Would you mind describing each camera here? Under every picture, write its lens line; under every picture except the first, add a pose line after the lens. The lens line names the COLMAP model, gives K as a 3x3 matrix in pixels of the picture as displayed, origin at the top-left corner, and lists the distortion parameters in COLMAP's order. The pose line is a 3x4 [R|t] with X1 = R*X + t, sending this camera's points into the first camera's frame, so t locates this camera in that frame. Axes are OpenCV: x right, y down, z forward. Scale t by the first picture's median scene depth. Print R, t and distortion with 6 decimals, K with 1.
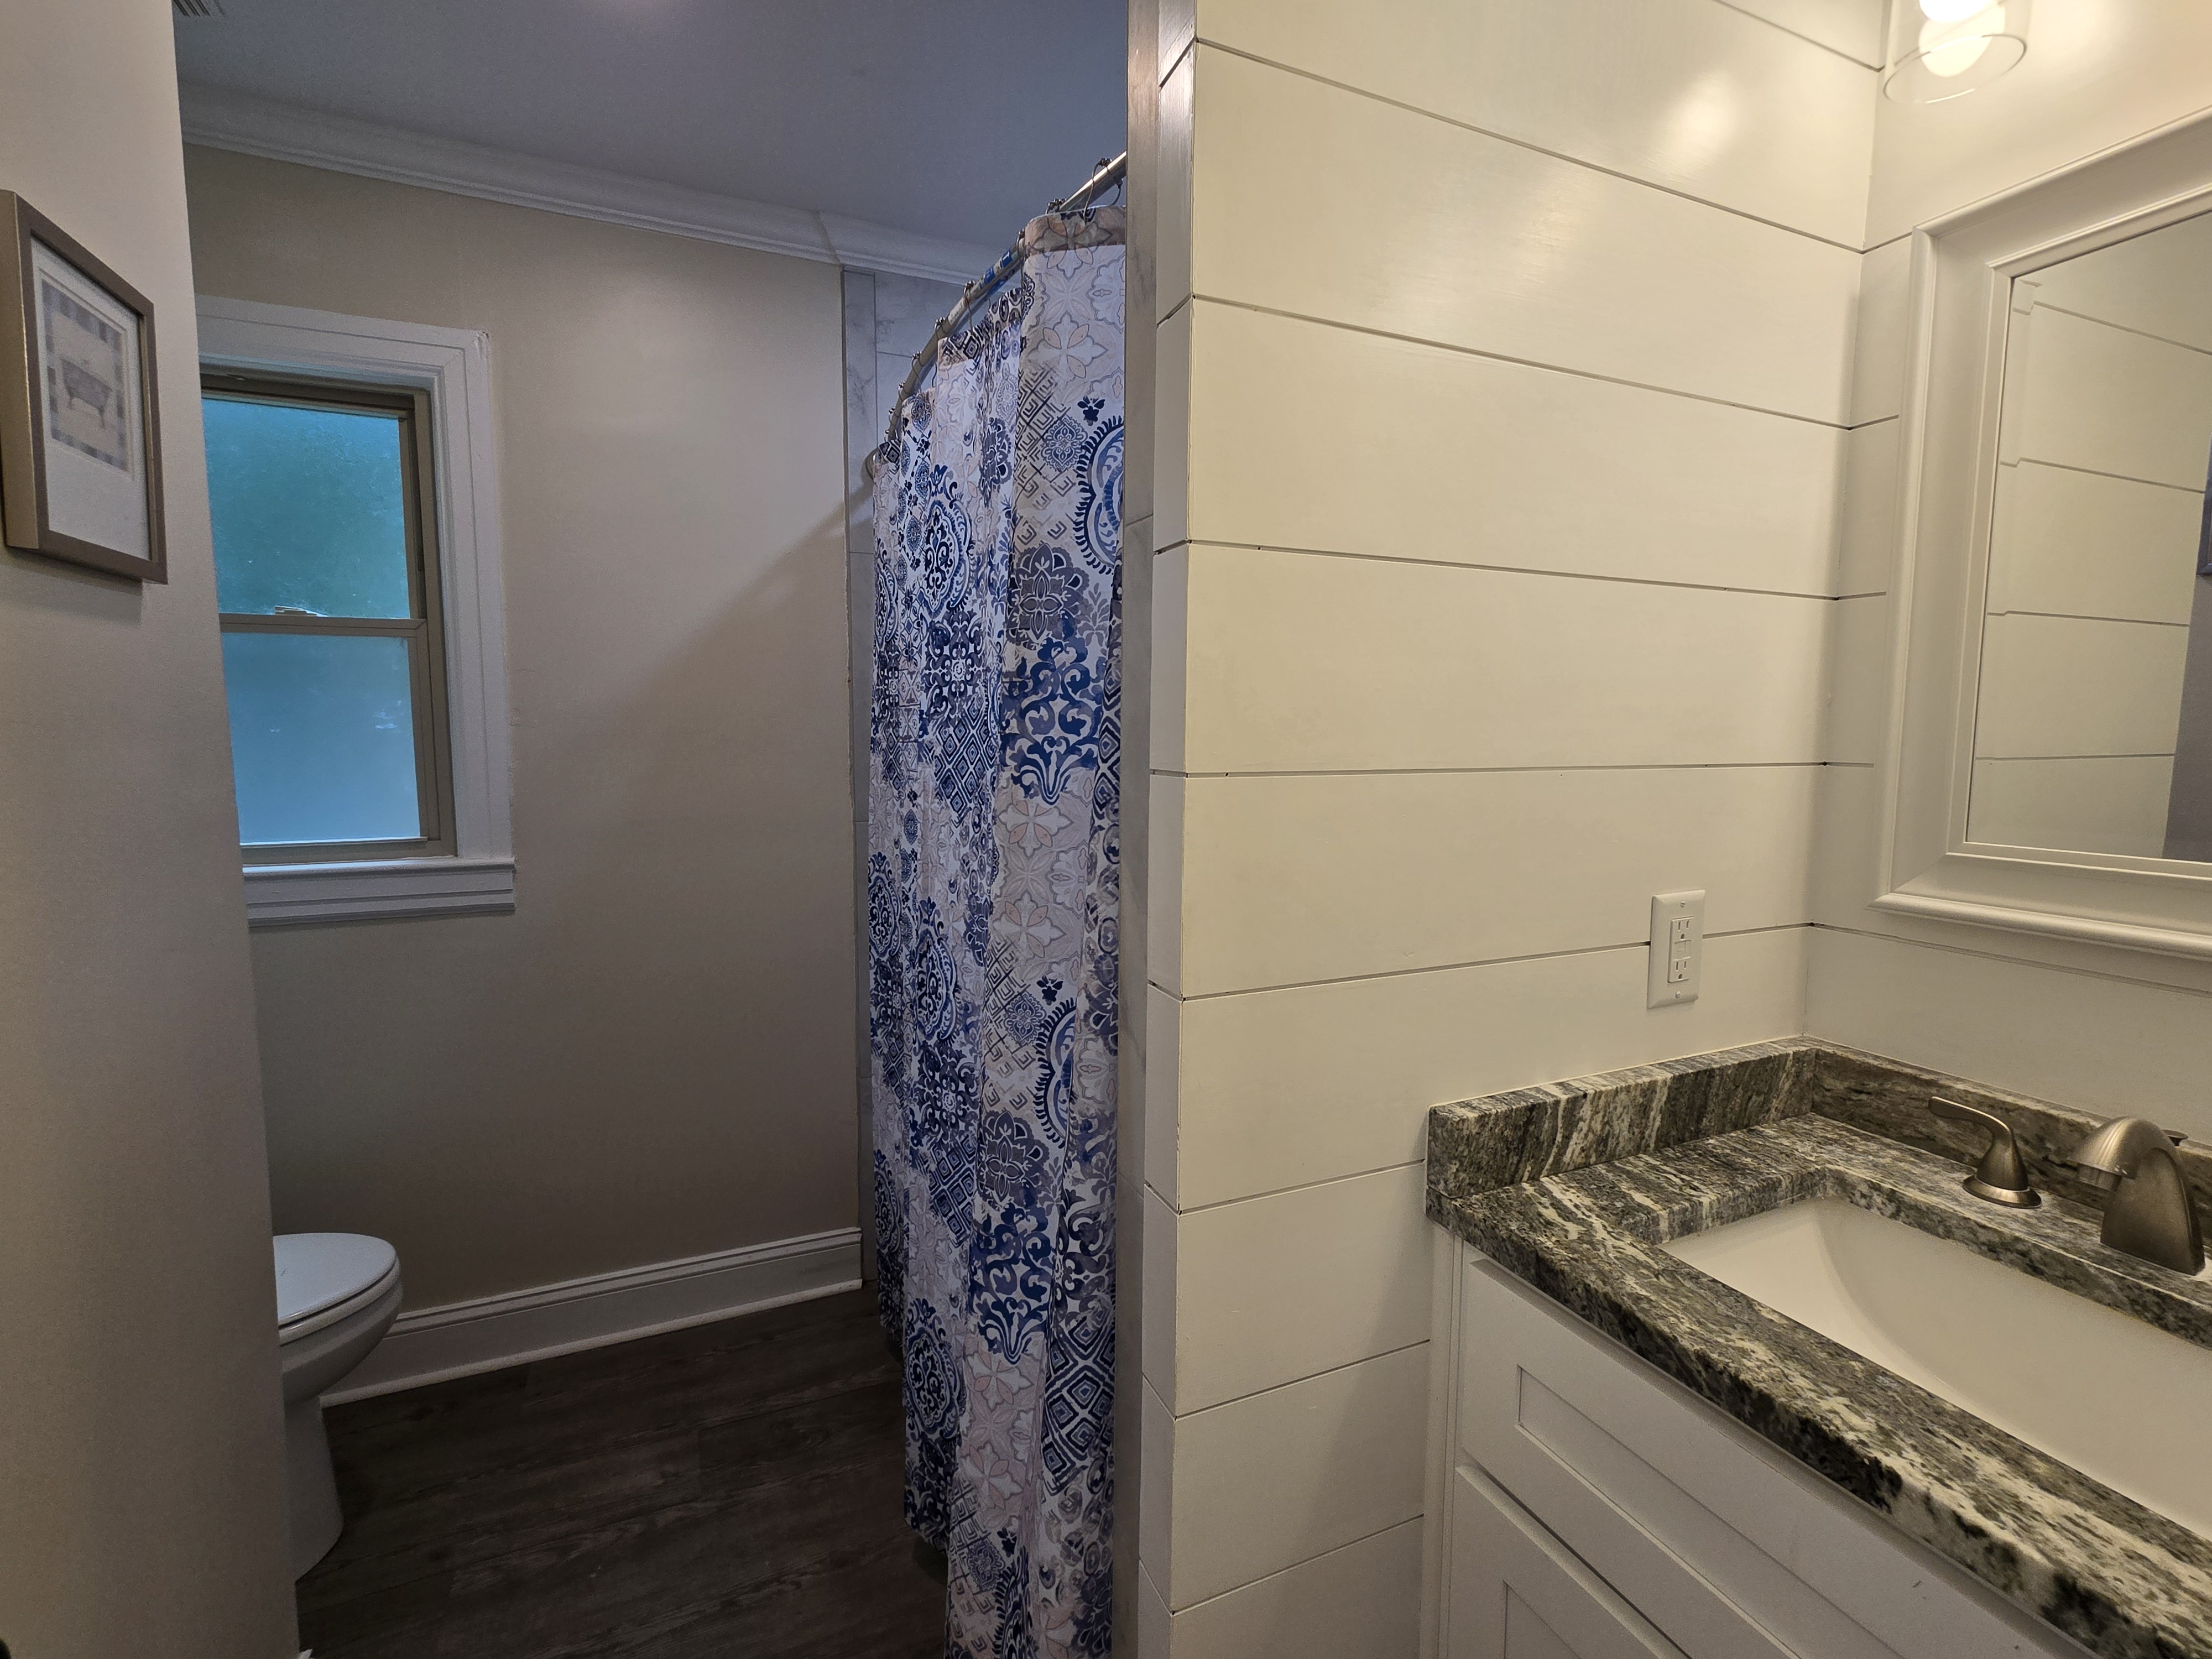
lens RADIAL K [[984.2, 0, 1117.8], [0, 984.2, 820.6], [0, 0, 1]] dist [-0.005494, 0.006154]
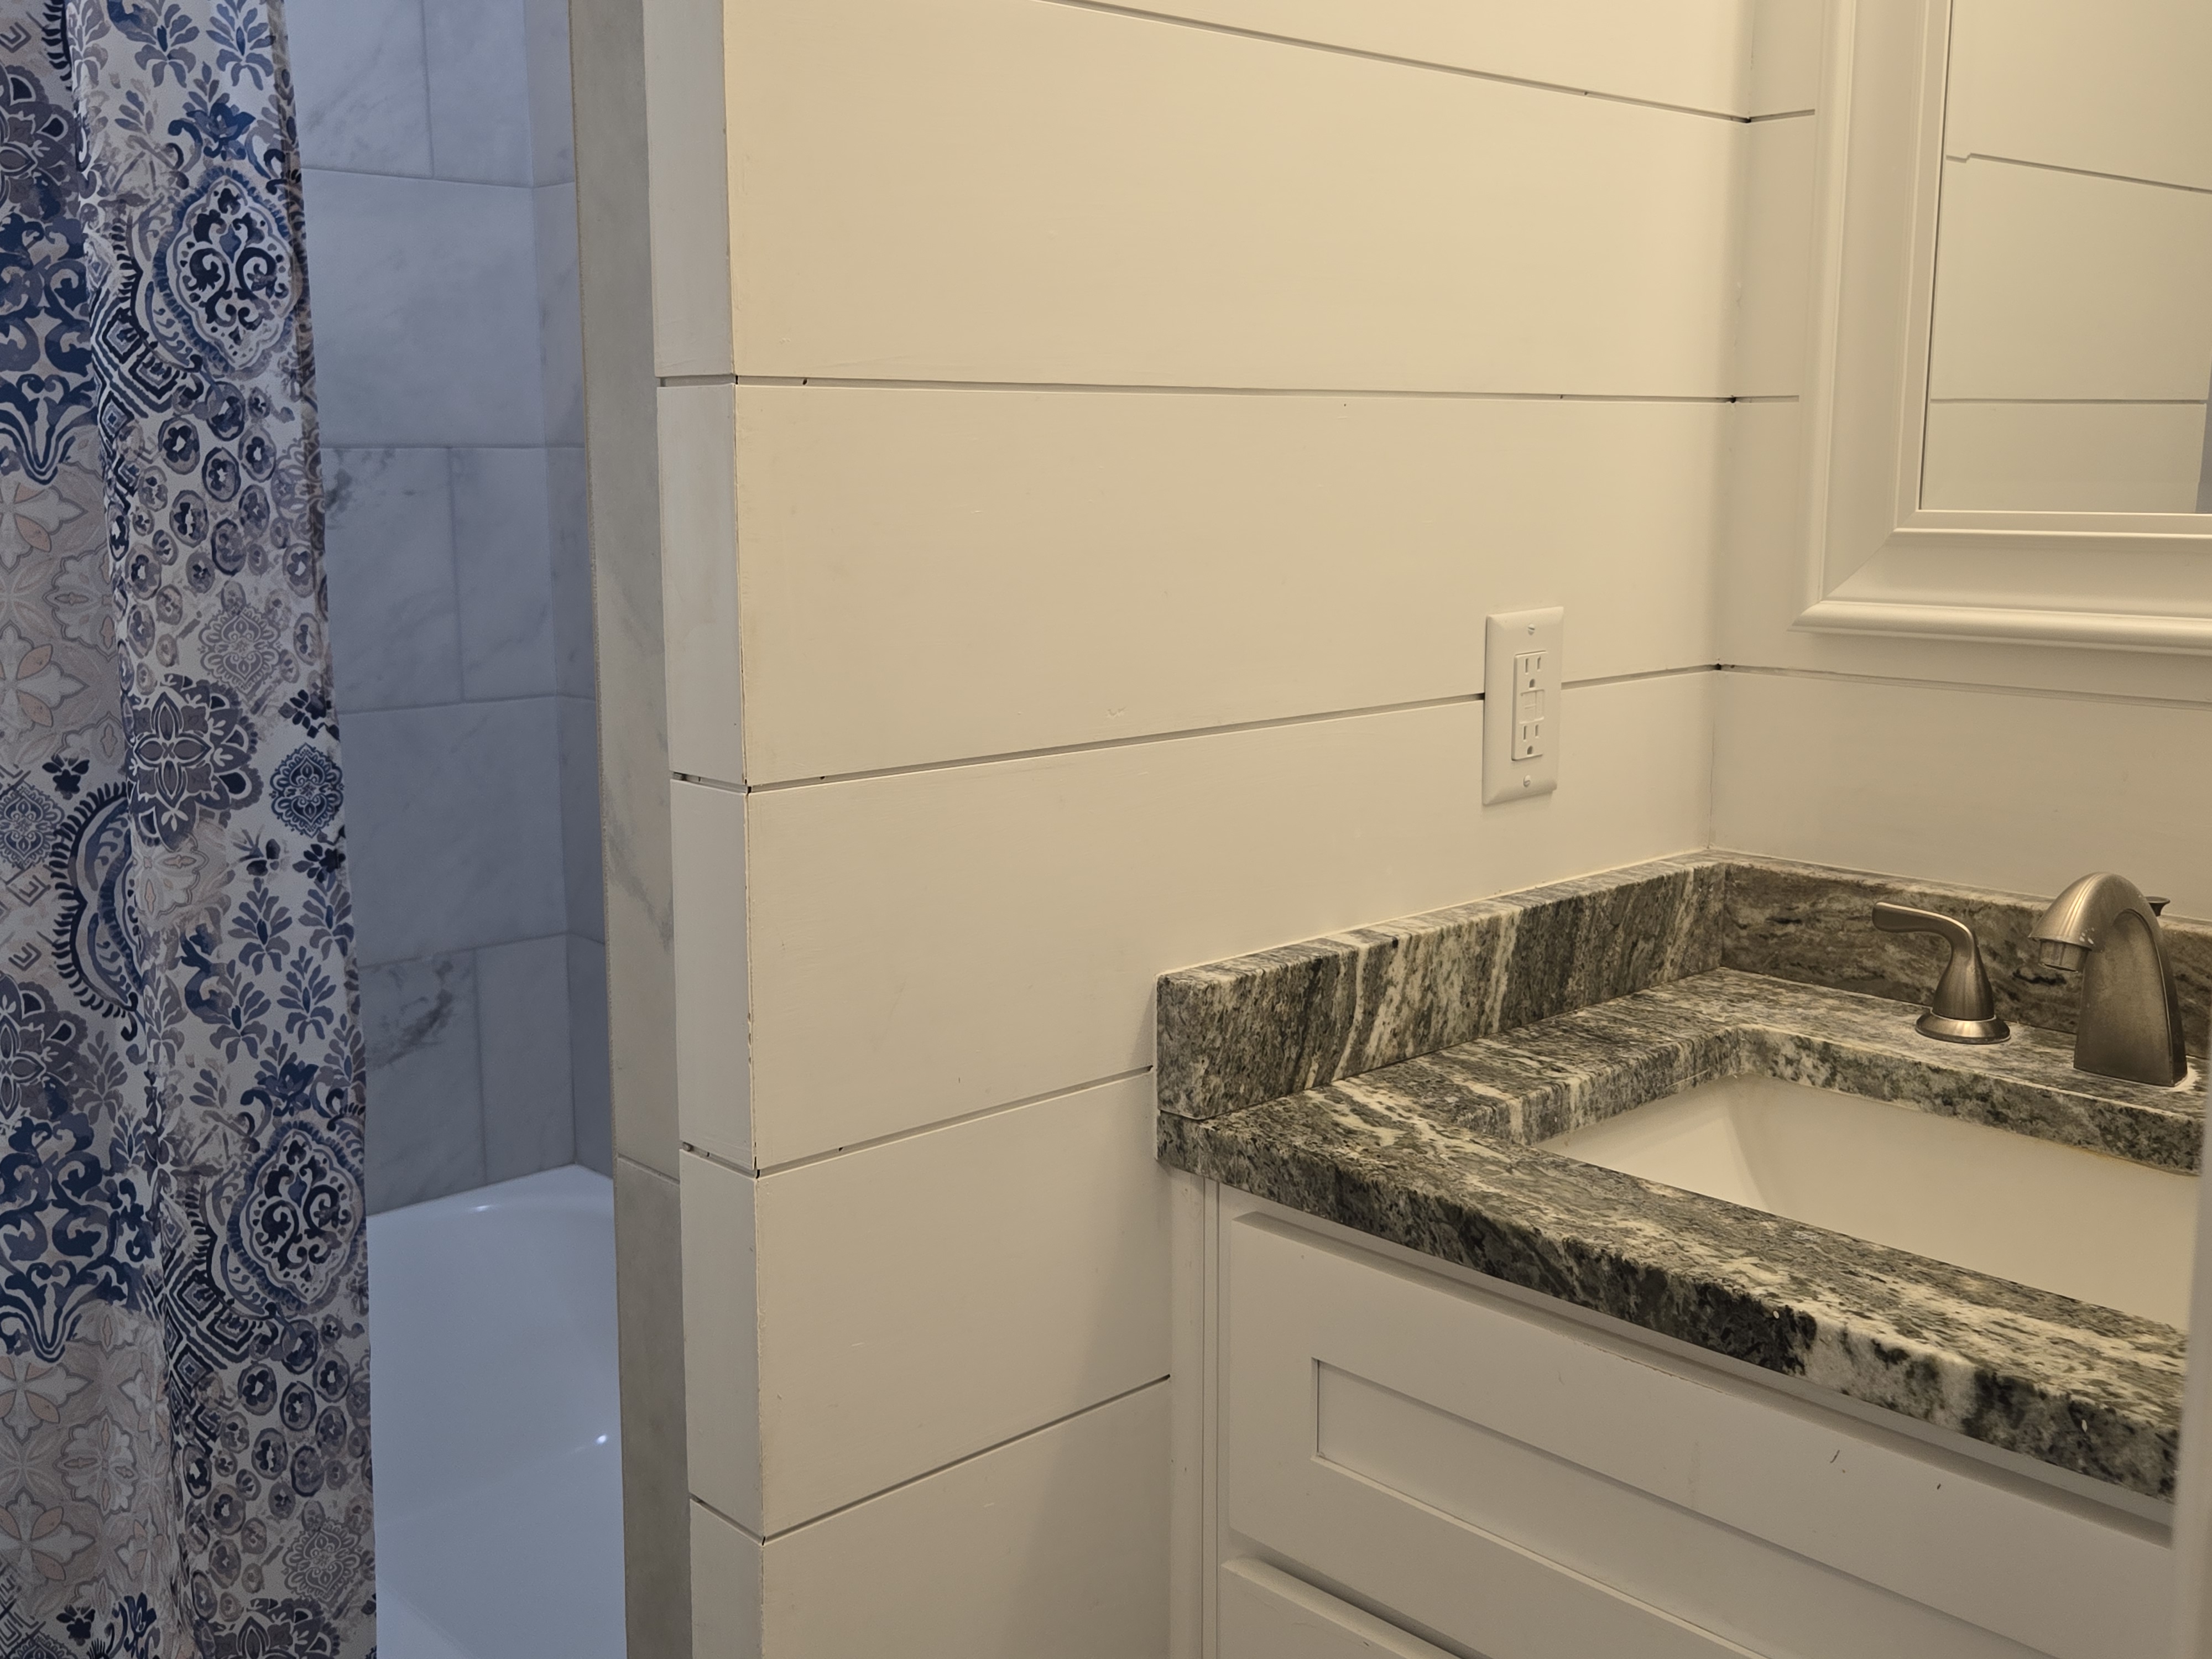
lens RADIAL K [[2175.7, 0, 1107.4], [0, 2175.7, 833.9], [0, 0, 1]] dist [0.052268, 0.000000]
pose [[0.944412, -0.065849, 0.322101, -0.132353], [0.039364, 0.995337, 0.088066, 0.098264], [-0.326398, -0.070491, 0.942600, -0.222292]]
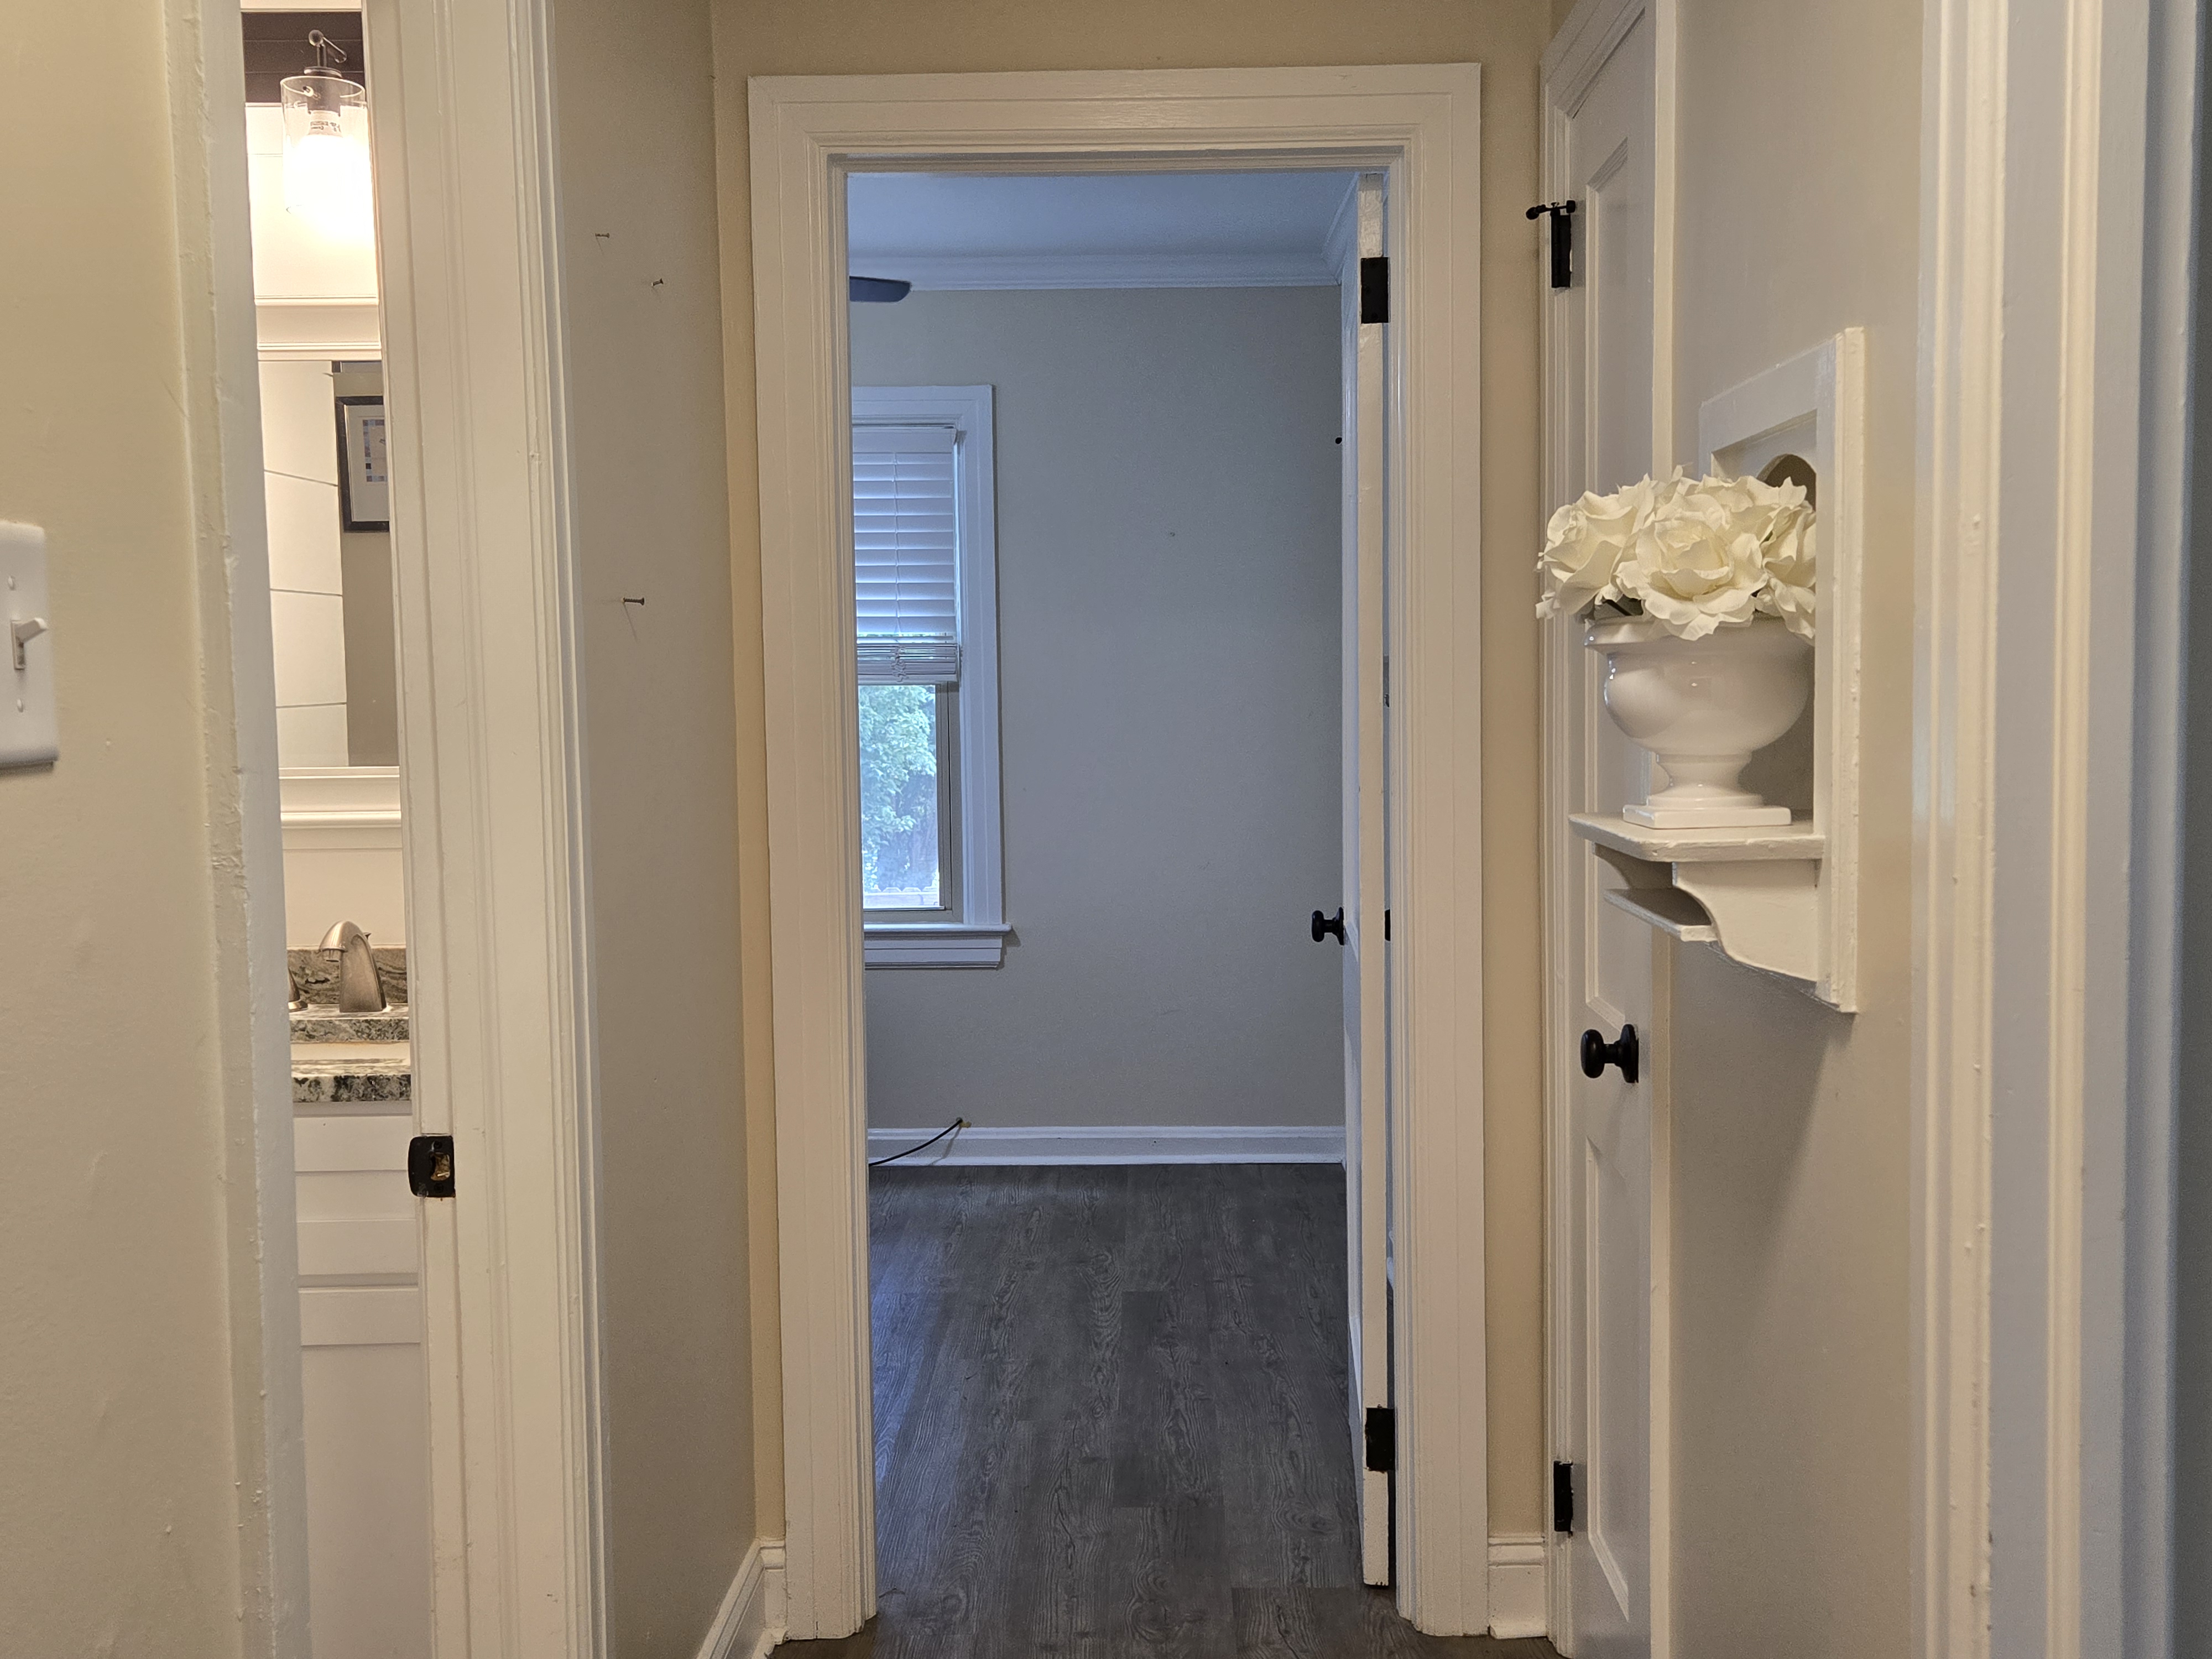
lens RADIAL K [[2175.7, 0, 1108.6], [0, 2175.7, 835.6], [0, 0, 1]] dist [0.052268, 0.000000]
pose [[0.414721, -0.076815, 0.906700, -1.570809], [0.098121, 0.994396, 0.039365, 0.131269], [-0.904643, 0.072641, 0.419934, -1.528229]]
